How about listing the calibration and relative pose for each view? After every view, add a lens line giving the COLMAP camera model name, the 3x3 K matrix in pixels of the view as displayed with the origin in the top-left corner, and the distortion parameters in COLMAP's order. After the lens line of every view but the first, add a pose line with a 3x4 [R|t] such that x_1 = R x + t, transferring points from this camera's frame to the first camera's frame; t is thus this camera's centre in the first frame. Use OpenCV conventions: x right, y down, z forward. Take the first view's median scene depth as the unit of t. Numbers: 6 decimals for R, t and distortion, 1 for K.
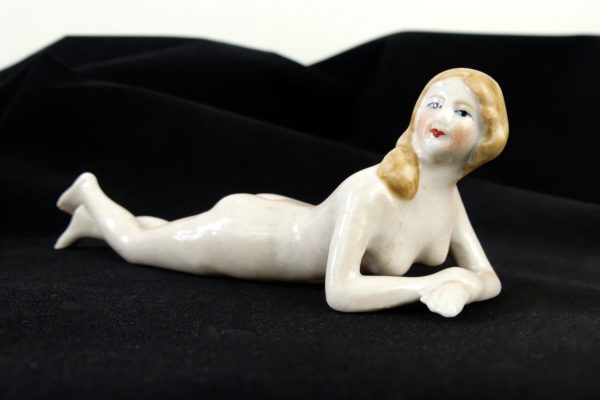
lens RADIAL K [[596.5, 0, 300.0], [0, 596.5, 200.0], [0, 0, 1]] dist [-0.015712, -0.011068]
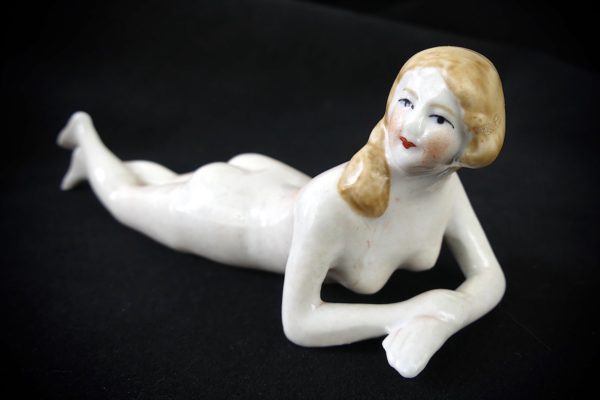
lens RADIAL K [[596.5, 0, 300.0], [0, 596.5, 200.0], [0, 0, 1]] dist [-0.015712, -0.011068]
pose [[0.989167, -0.010286, -0.146433, 0.197986], [0.049785, 0.961928, 0.268729, -0.247216], [0.138093, -0.273108, 0.952020, 0.214185]]
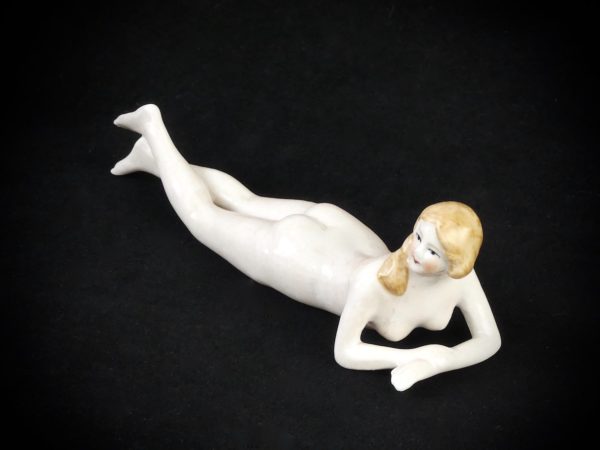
lens RADIAL K [[3296.8, 0, 300.0], [0, 3296.8, 225.0], [0, 0, 1]] dist [2.954211, 0.680763]
pose [[0.966378, 0.138697, -0.216509, 1.536652], [-0.038587, 0.910733, 0.411190, -3.151684], [0.254212, -0.389010, 0.885464, -5.492467]]
